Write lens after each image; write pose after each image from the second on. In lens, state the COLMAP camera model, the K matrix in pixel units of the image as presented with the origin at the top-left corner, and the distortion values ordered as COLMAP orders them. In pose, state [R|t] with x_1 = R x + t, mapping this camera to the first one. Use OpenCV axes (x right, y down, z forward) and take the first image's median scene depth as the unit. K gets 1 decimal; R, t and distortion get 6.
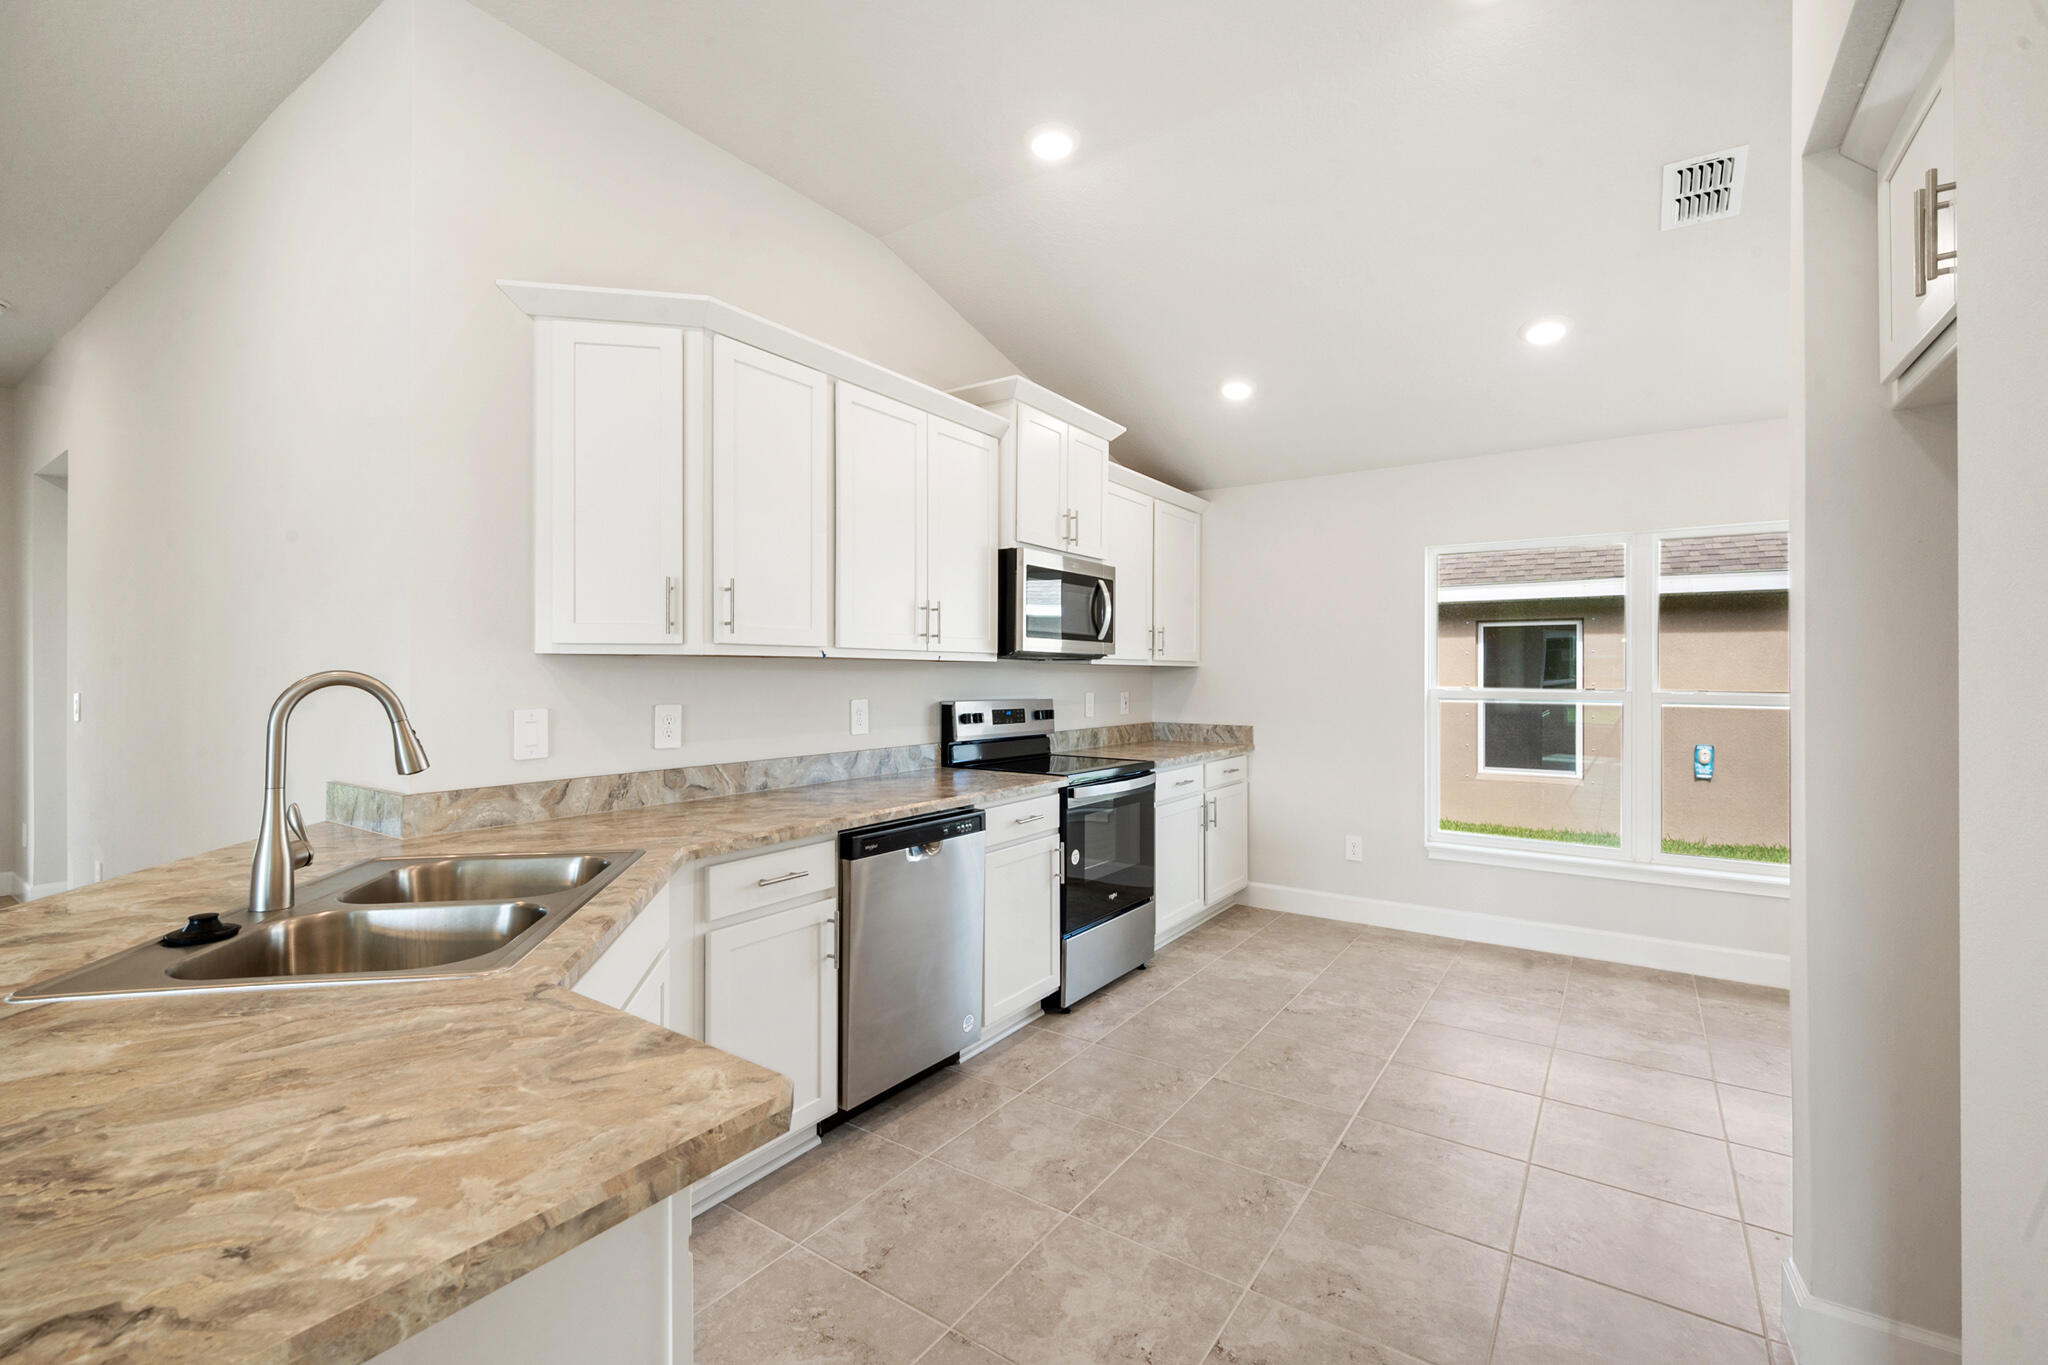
lens RADIAL K [[867.1, 0, 1030.7], [0, 867.1, 675.2], [0, 0, 1]] dist [0.005037, -0.000367]
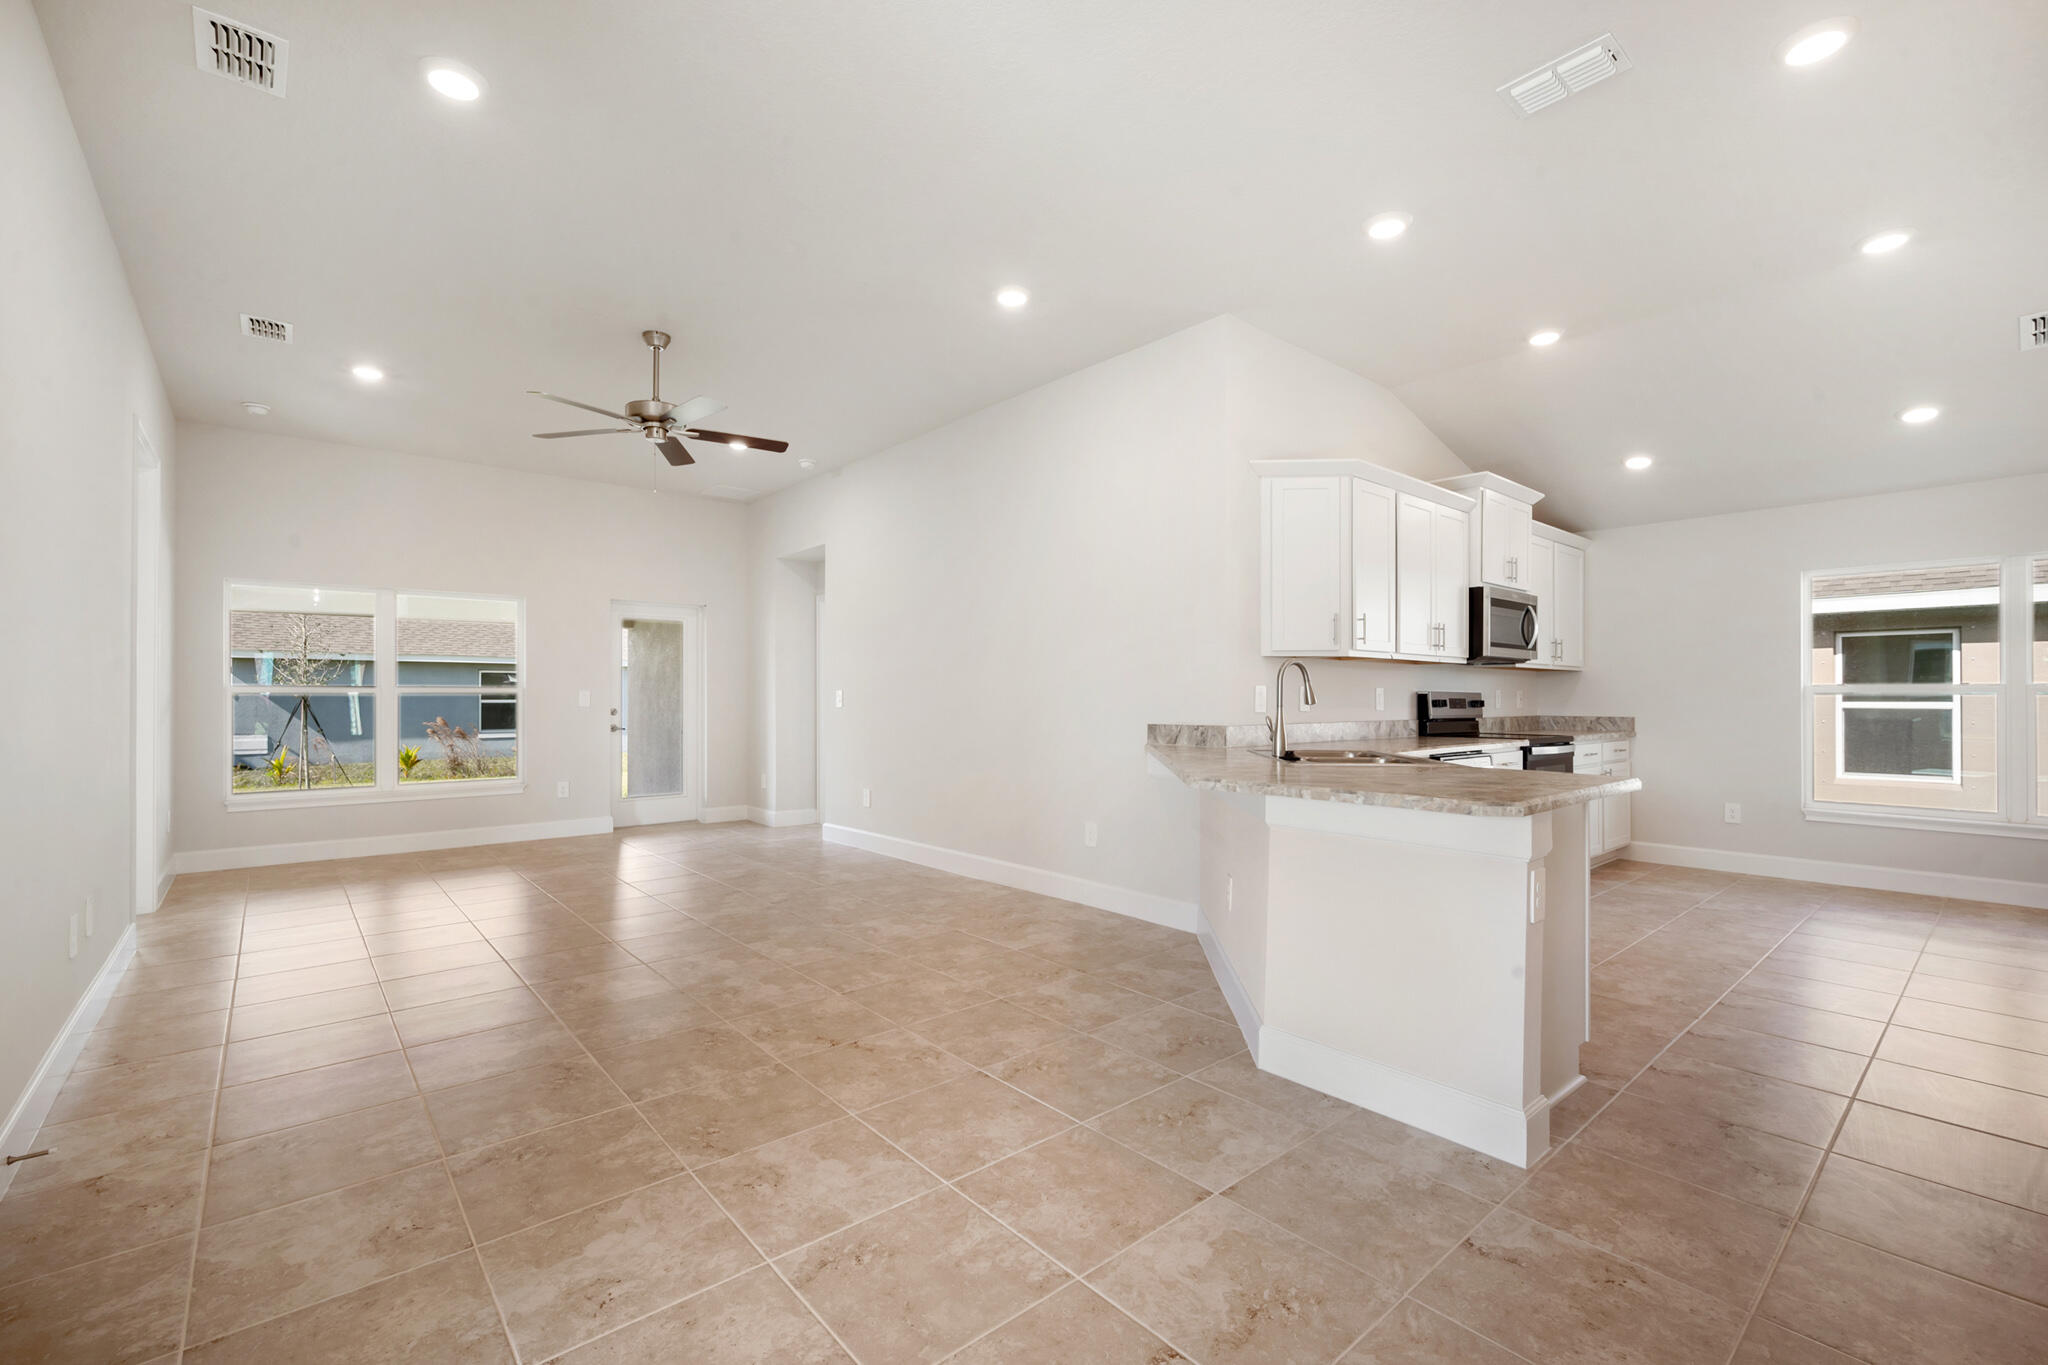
lens RADIAL K [[867.1, 0, 1039.4], [0, 867.1, 693.9], [0, 0, 1]] dist [0.005037, -0.000367]
pose [[0.968958, 0.000052, -0.247225, -0.377930], [-0.001062, 0.999992, -0.003951, 0.042696], [0.247222, 0.004091, 0.968950, -0.614274]]
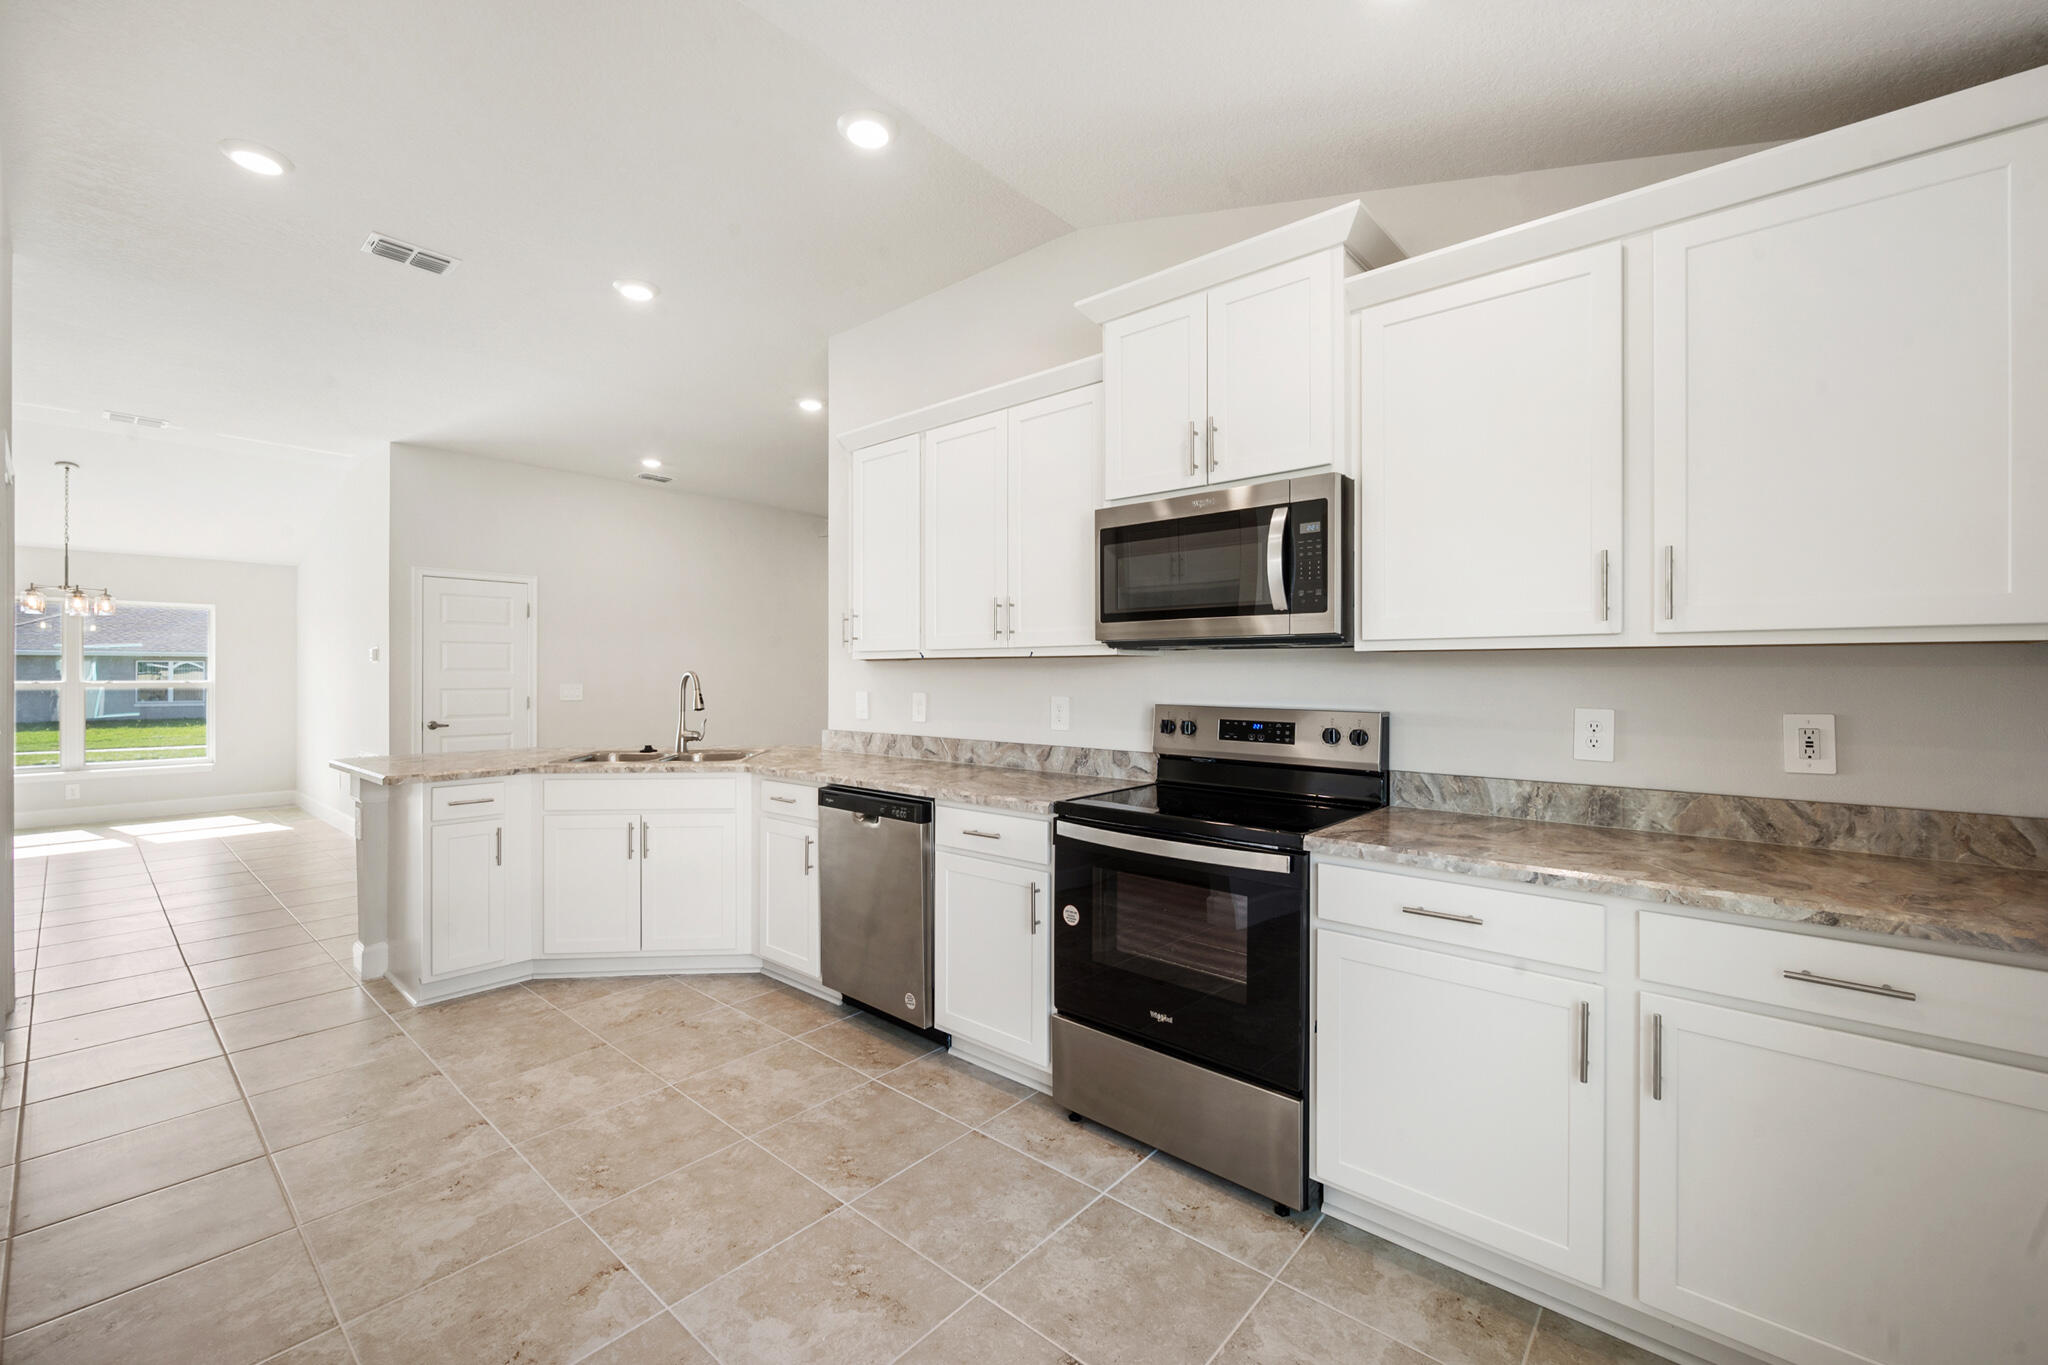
lens RADIAL K [[867.1, 0, 1054.8], [0, 867.1, 673.6], [0, 0, 1]] dist [0.005037, -0.000367]
pose [[-0.109162, 0.006551, -0.994002, 0.771531], [0.005311, 0.999968, 0.006007, -0.004872], [0.994010, -0.004623, -0.109194, 1.036737]]
